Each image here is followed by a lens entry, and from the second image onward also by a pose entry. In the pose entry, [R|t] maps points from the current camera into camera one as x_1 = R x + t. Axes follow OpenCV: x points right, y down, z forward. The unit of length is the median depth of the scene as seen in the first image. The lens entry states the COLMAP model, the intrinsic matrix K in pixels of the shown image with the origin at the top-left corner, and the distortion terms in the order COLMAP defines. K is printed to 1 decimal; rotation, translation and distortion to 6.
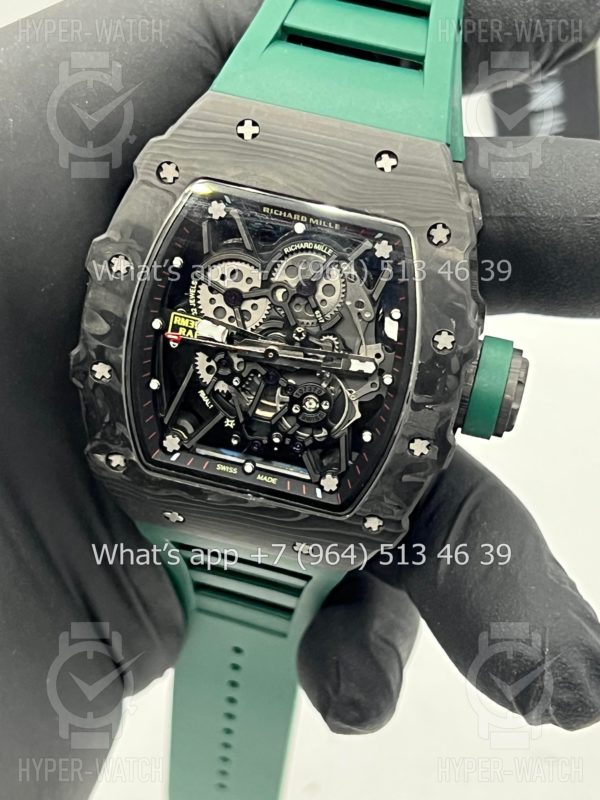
lens RADIAL K [[1860.2, 0, 281.3], [0, 1860.2, 397.0], [0, 0, 1]] dist [0.276919, -0.239383]
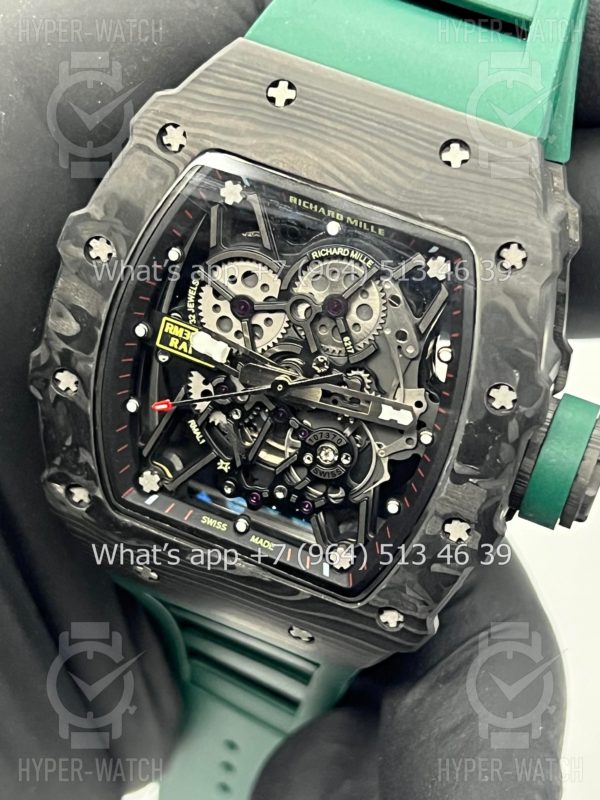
lens RADIAL K [[1860.2, 0, 281.3], [0, 1860.2, 397.0], [0, 0, 1]] dist [0.276919, -0.239383]
pose [[0.987836, 0.118944, -0.100161, 0.072395], [-0.116957, 0.992809, 0.025503, -0.038046], [0.102474, -0.013478, 0.994644, 0.230295]]
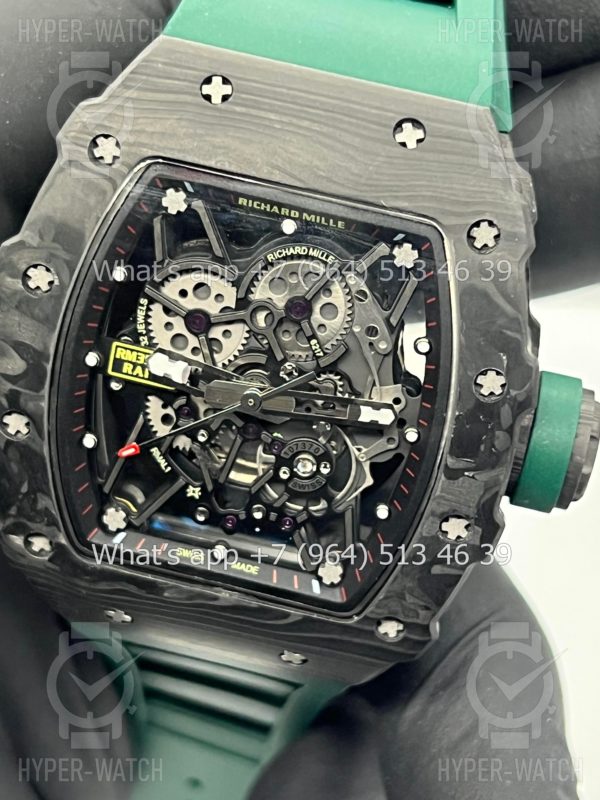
lens RADIAL K [[1860.2, 0, 281.3], [0, 1860.2, 397.0], [0, 0, 1]] dist [0.276919, -0.239383]
pose [[0.999821, -0.005822, 0.017989, -0.006384], [0.005431, 0.999749, 0.021726, -0.039756], [-0.018111, -0.021624, 0.999602, 0.273319]]
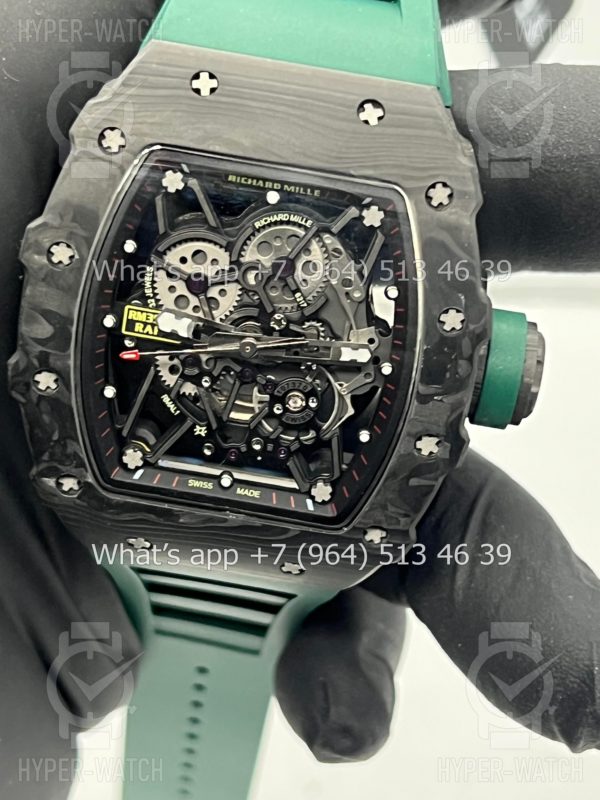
lens RADIAL K [[1860.2, 0, 281.3], [0, 1860.2, 397.0], [0, 0, 1]] dist [0.276919, -0.239383]
pose [[0.994398, -0.069221, 0.079888, -0.059064], [0.066492, 0.997125, 0.036326, -0.030358], [-0.082173, -0.030811, 0.996142, 0.152336]]
